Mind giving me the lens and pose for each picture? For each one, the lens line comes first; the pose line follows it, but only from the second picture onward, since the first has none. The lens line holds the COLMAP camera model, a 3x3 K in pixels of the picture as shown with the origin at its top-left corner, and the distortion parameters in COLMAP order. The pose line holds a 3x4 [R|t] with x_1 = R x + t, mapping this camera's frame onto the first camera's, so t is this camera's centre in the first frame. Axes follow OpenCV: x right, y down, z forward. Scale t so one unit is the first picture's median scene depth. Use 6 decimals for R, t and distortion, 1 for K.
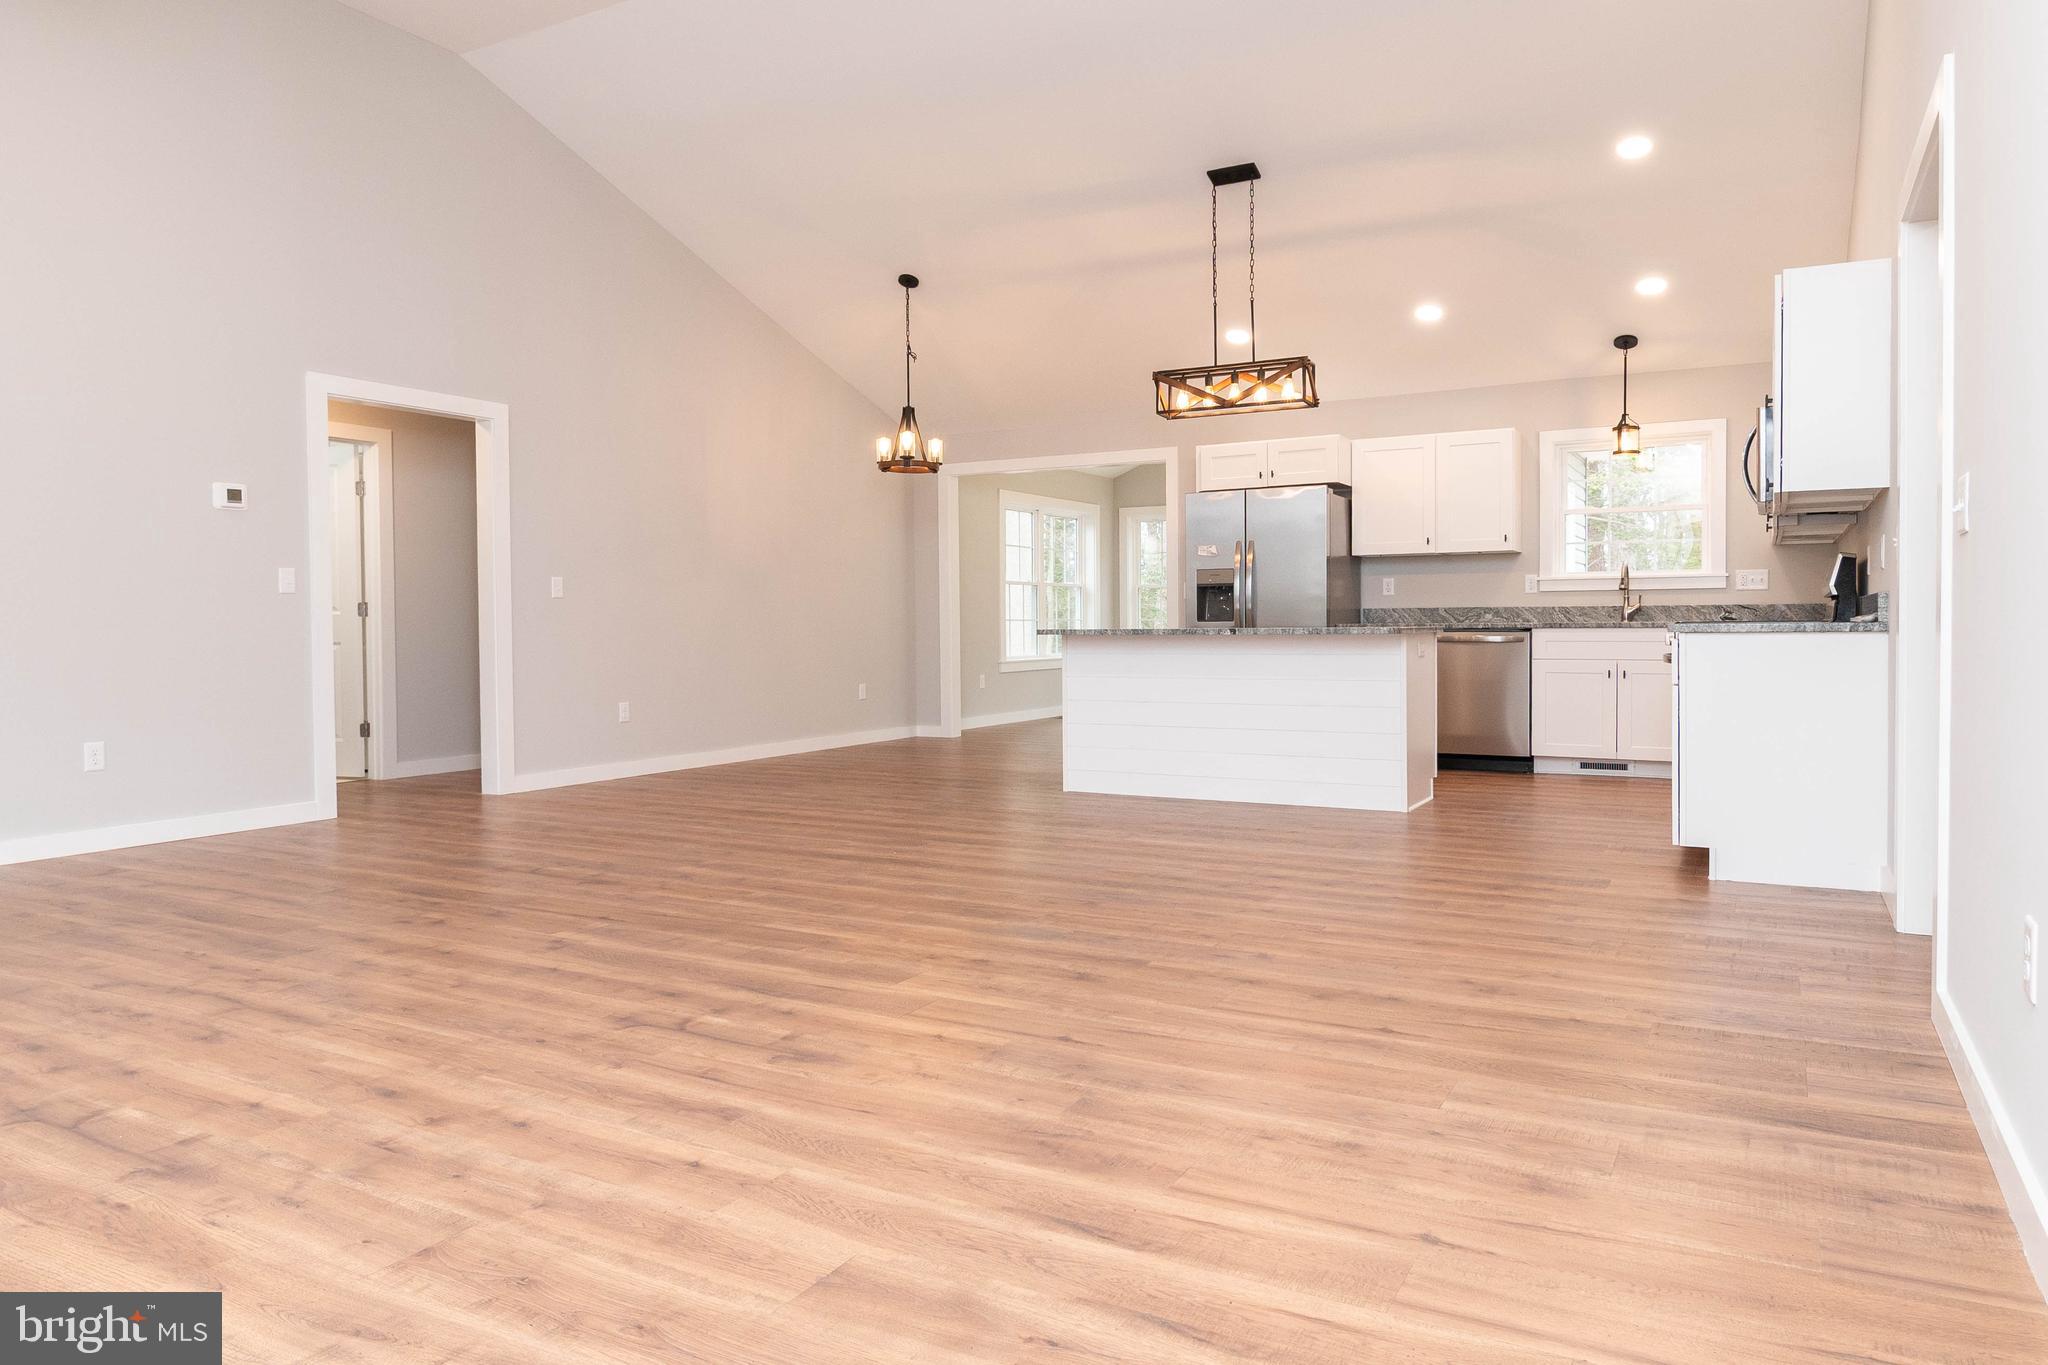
lens RADIAL K [[1303.6, 0, 1051.0], [0, 1303.6, 619.5], [0, 0, 1]] dist [0.000999, -0.000699]
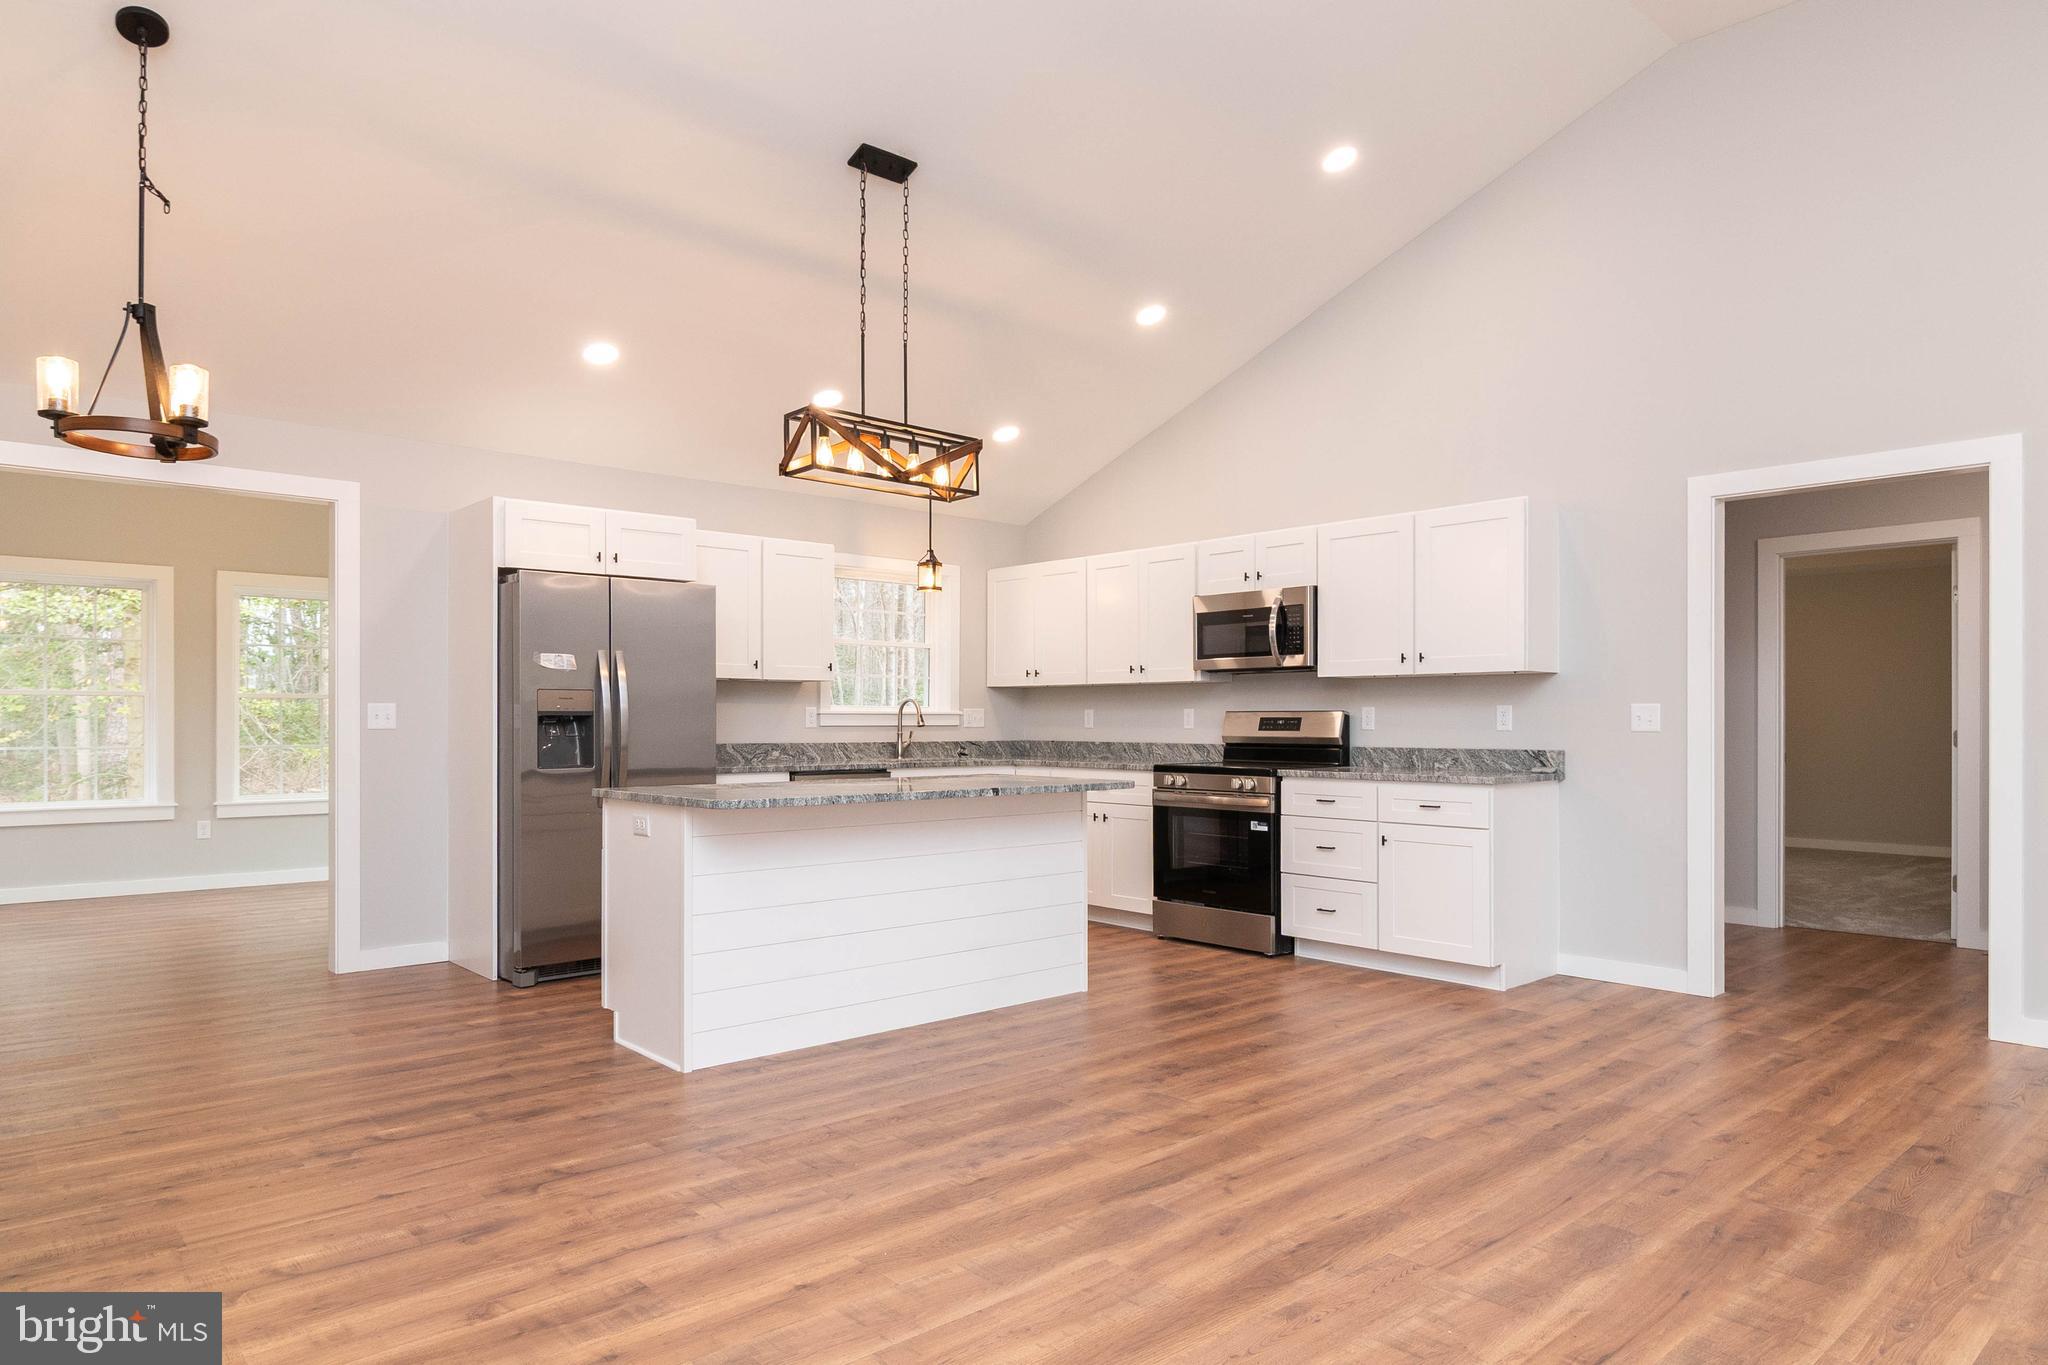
lens RADIAL K [[1243.5, 0, 1030.5], [0, 1243.5, 717.2], [0, 0, 1]] dist [-0.002413, -0.003029]
pose [[0.321990, 0.009014, 0.946700, -0.488679], [-0.009834, 0.999933, -0.006176, -0.028302], [-0.946692, -0.007322, 0.322057, 0.689880]]
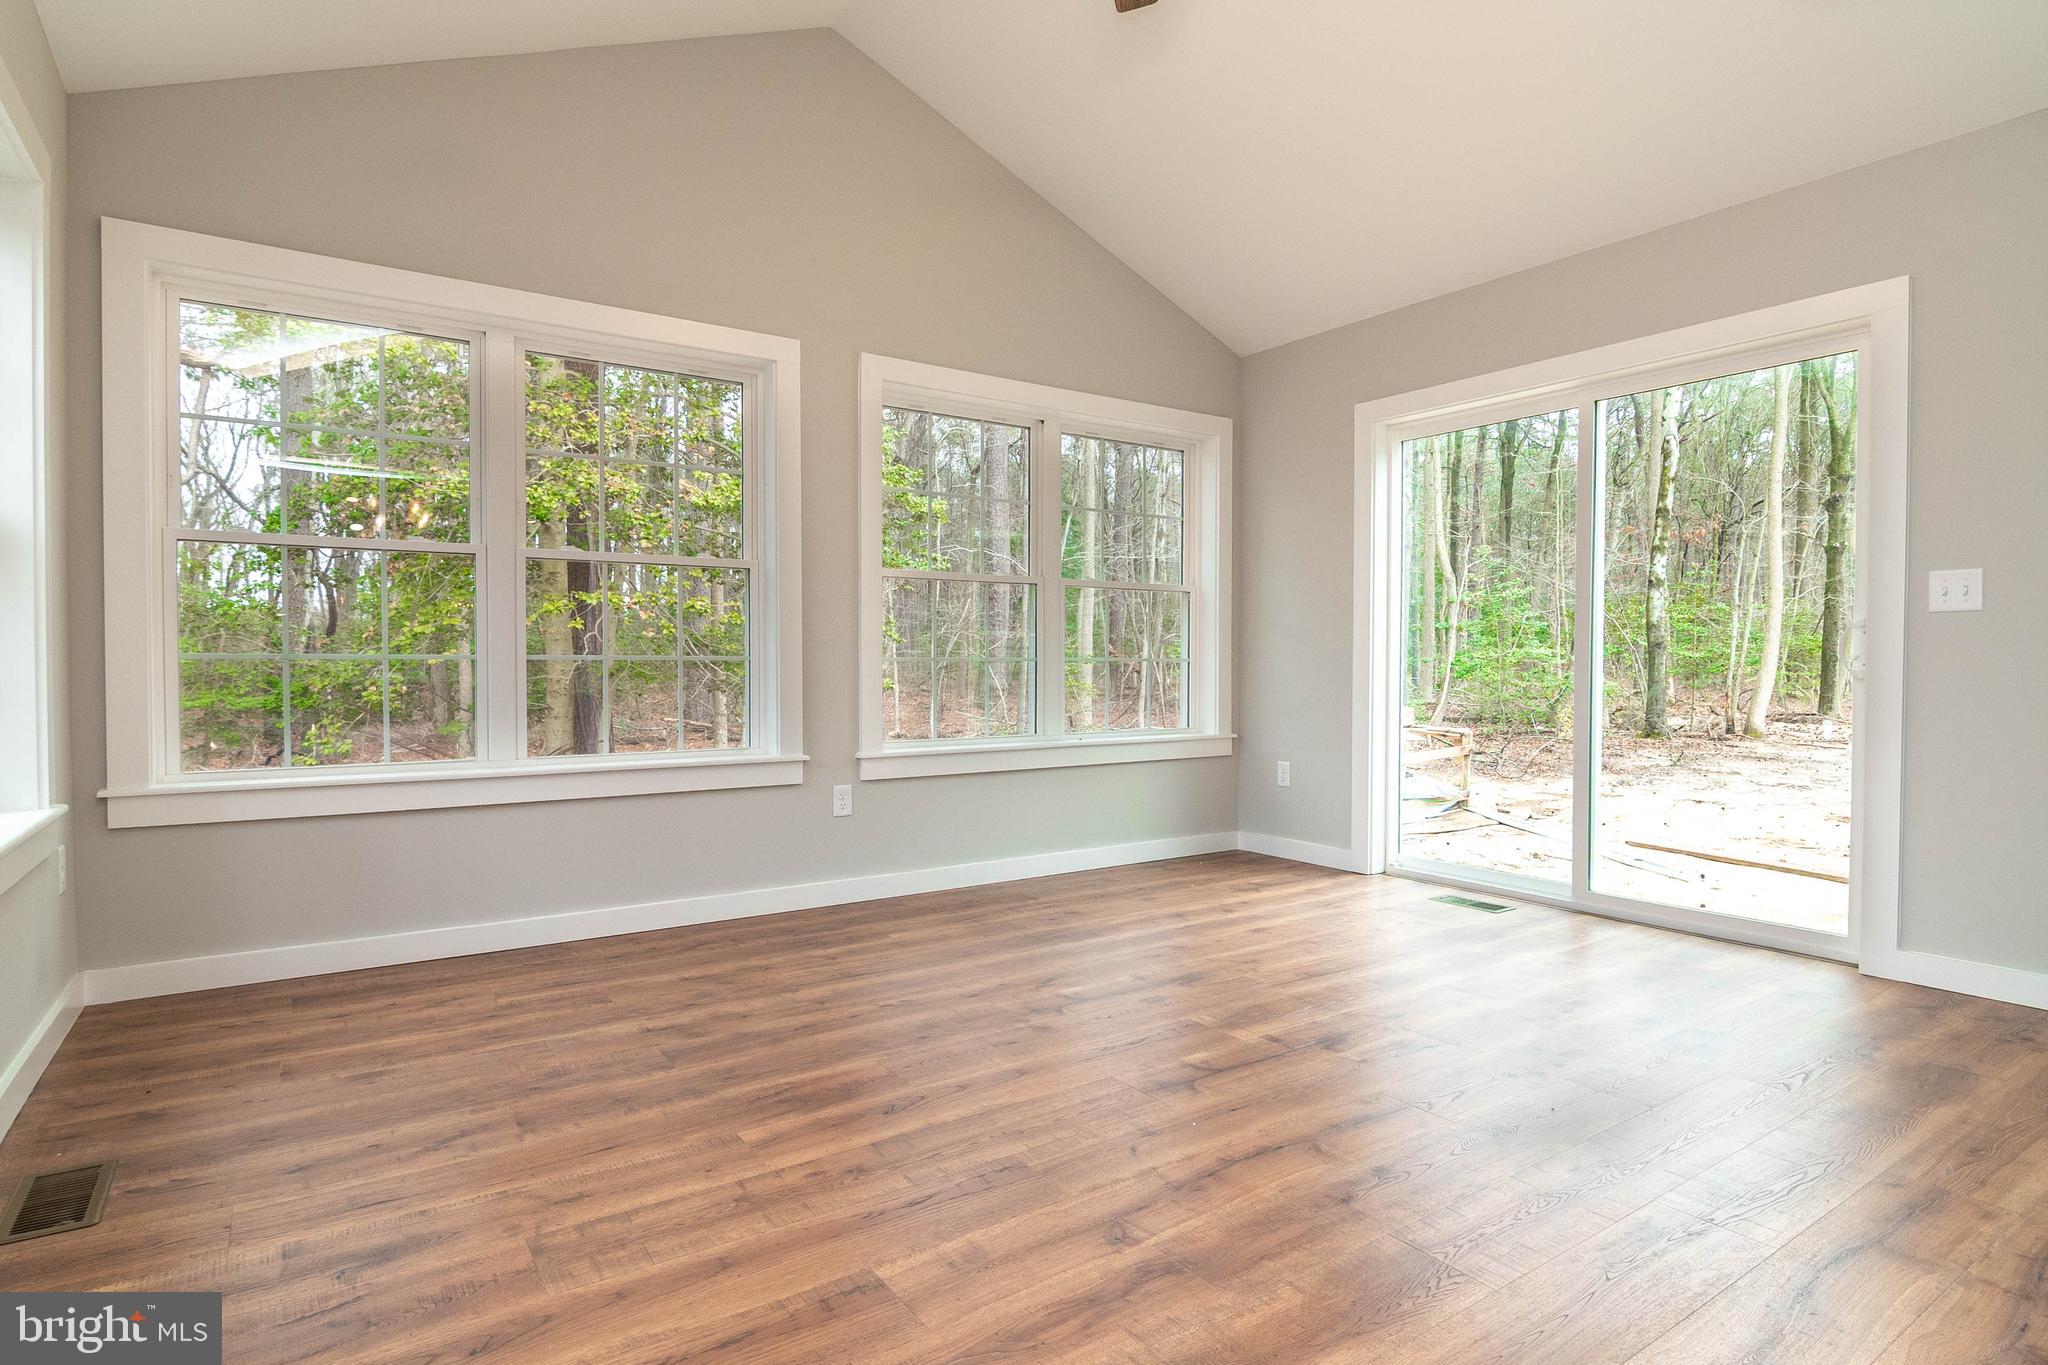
lens RADIAL K [[1040.3, 0, 1024.0], [0, 1040.3, 682.5], [0, 0, 1]] dist [-0.004592, -0.001354]
pose [[0.433497, -0.011435, 0.901082, -0.093481], [-0.012171, 0.999754, 0.018543, 0.002665], [-0.901073, -0.019005, 0.433251, 1.482011]]
